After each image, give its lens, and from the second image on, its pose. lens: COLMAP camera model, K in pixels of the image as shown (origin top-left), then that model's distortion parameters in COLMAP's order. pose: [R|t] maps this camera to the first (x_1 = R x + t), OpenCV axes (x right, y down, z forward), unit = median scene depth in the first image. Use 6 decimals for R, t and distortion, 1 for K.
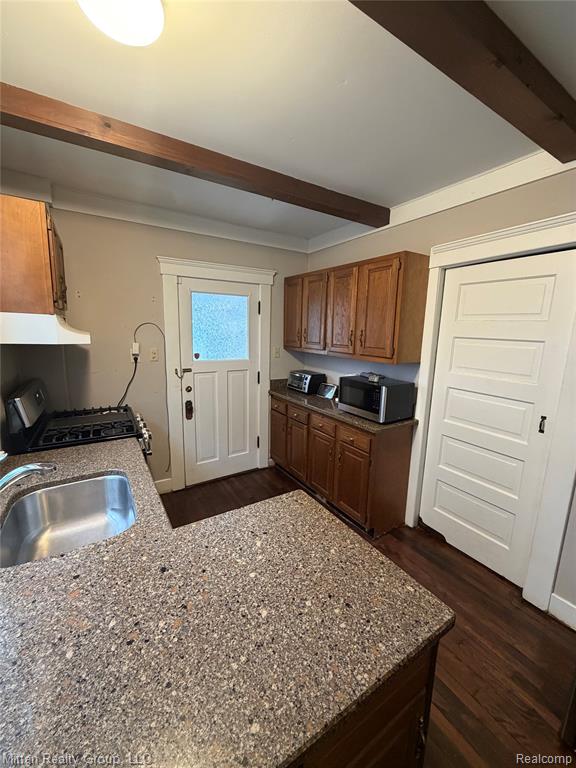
lens RADIAL K [[307.6, 0, 287.8], [0, 307.6, 381.4], [0, 0, 1]] dist [-0.000122, 0.000655]
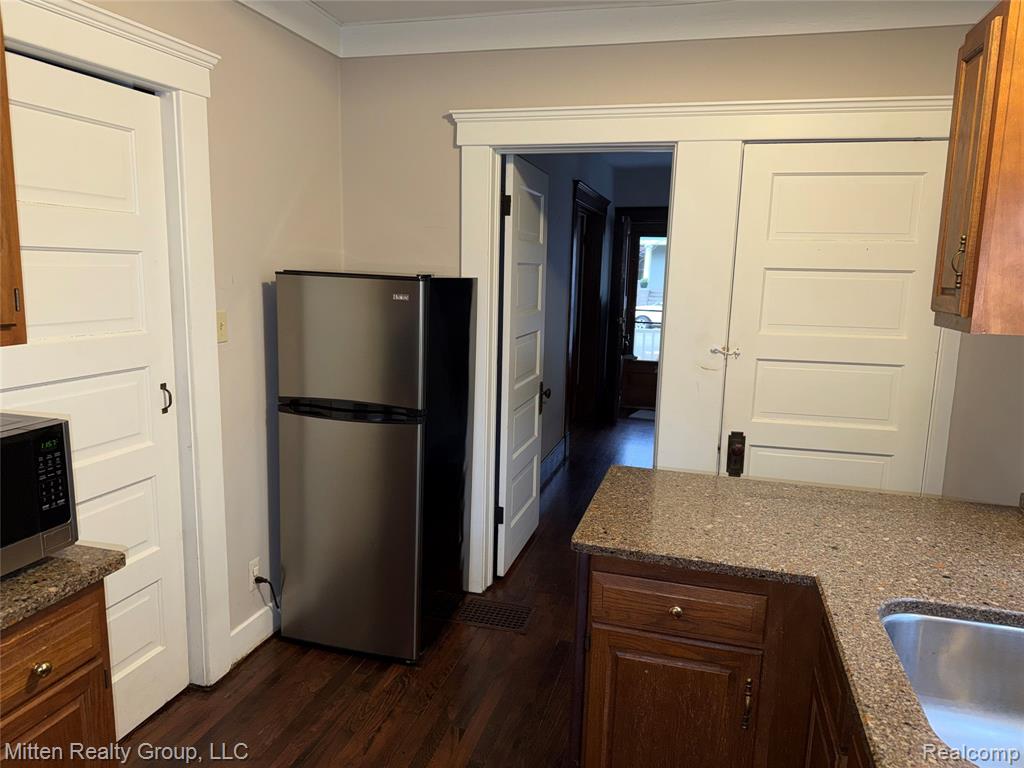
lens RADIAL K [[712.7, 0, 512.0], [0, 712.7, 384.0], [0, 0, 1]] dist [0.082266, -0.131115]
pose [[-0.671822, -0.162225, 0.722730, -0.341873], [0.089378, 0.950838, 0.296510, -0.134467], [-0.735300, 0.263798, -0.624295, 0.811347]]
